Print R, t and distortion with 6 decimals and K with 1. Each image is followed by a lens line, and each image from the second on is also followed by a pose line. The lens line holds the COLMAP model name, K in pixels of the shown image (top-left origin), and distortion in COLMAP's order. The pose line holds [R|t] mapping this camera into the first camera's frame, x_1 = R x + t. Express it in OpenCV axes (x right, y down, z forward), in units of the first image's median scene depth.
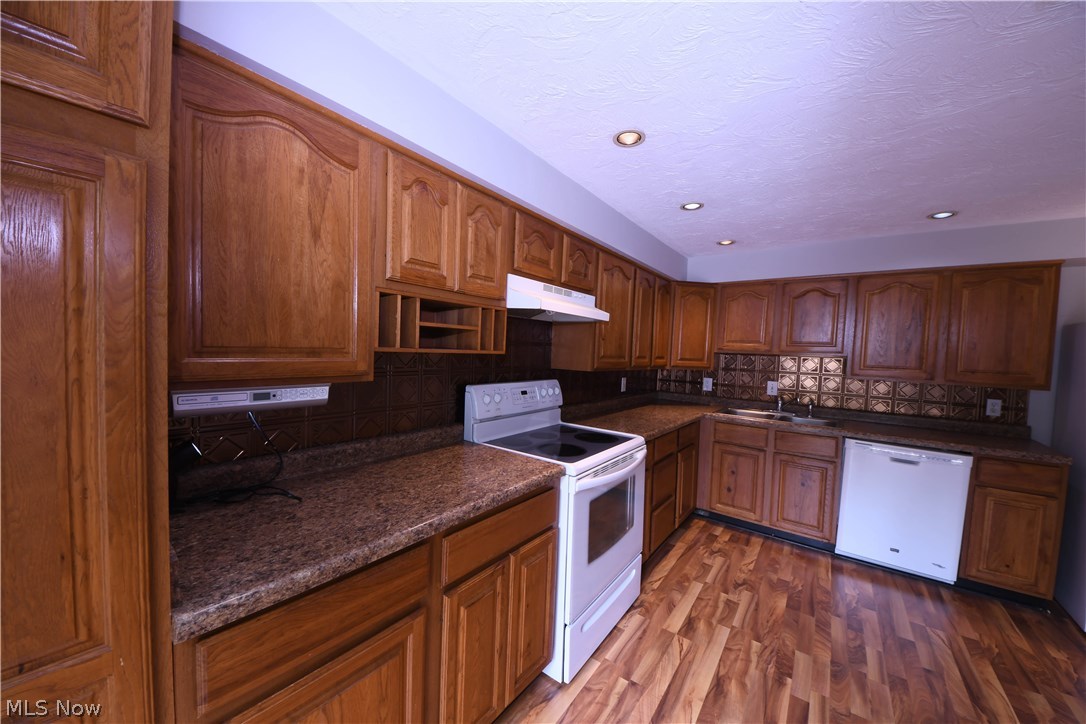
lens RADIAL K [[387.7, 0, 543.0], [0, 387.7, 362.0], [0, 0, 1]] dist [0.010419, -0.010995]
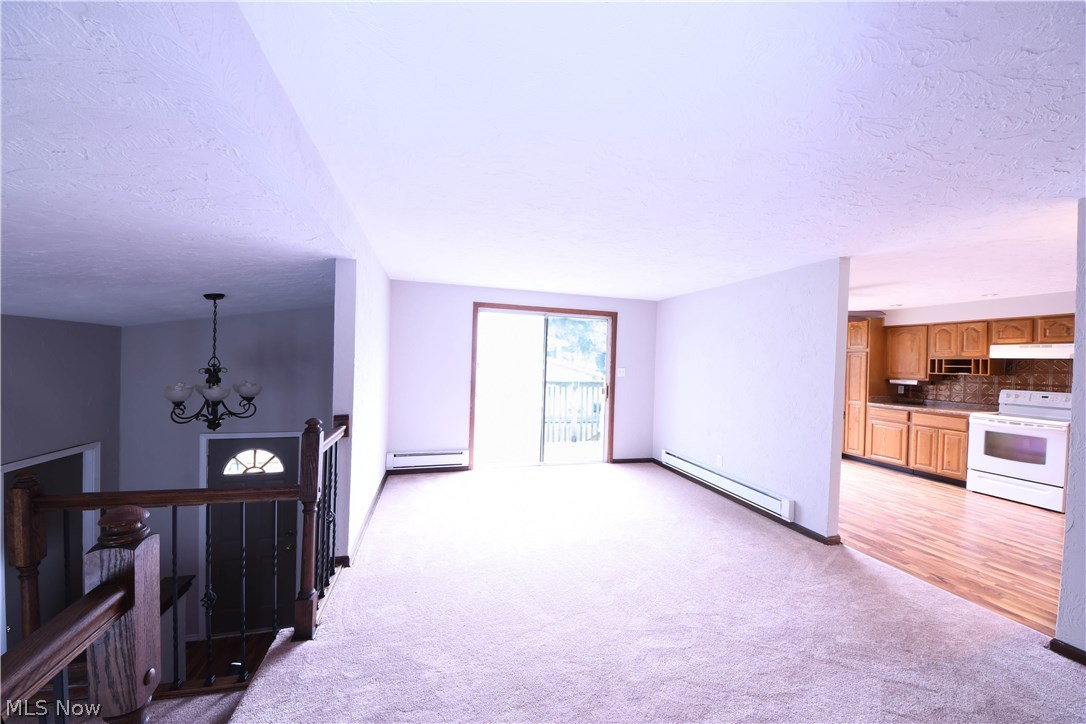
lens RADIAL K [[389.3, 0, 543.0], [0, 389.3, 362.0], [0, 0, 1]] dist [0.002019, -0.007992]
pose [[-0.605899, -0.057324, -0.793473, 3.304623], [-0.081116, 0.996654, -0.010062, 0.138499], [0.791395, 0.058267, -0.608522, 0.151035]]
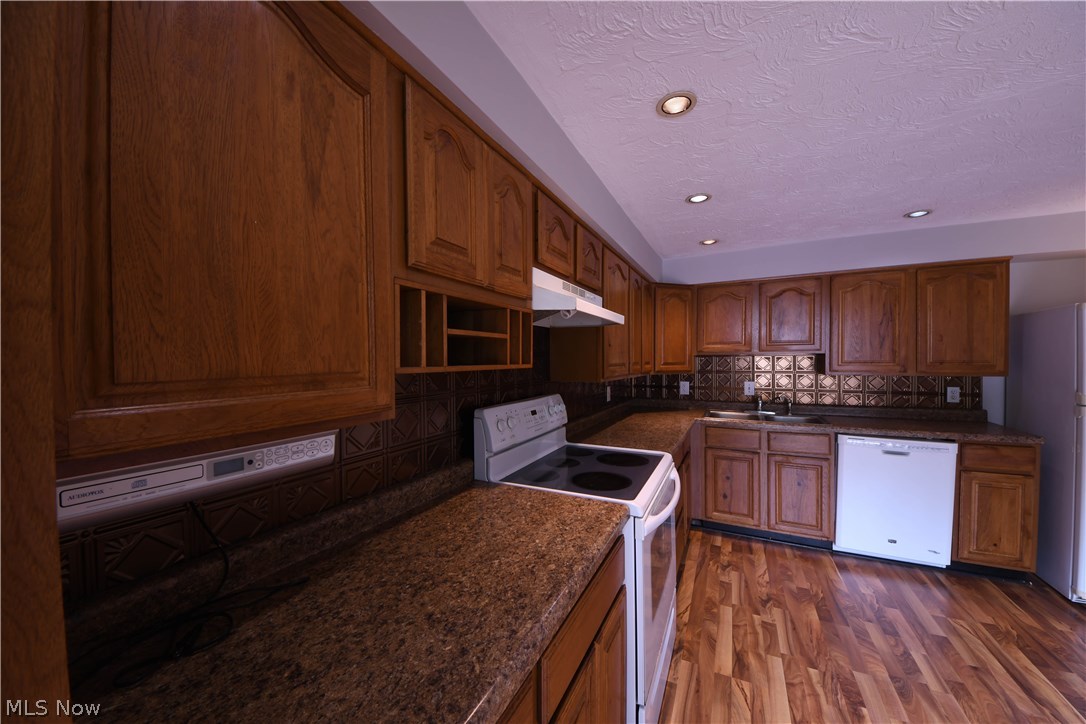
lens RADIAL K [[389.3, 0, 543.0], [0, 389.3, 362.0], [0, 0, 1]] dist [0.002019, -0.007992]
pose [[0.982271, -0.046859, 0.181513, -0.189409], [0.051232, 0.998497, -0.019473, -0.013768], [-0.180328, 0.028427, 0.983196, 0.185672]]
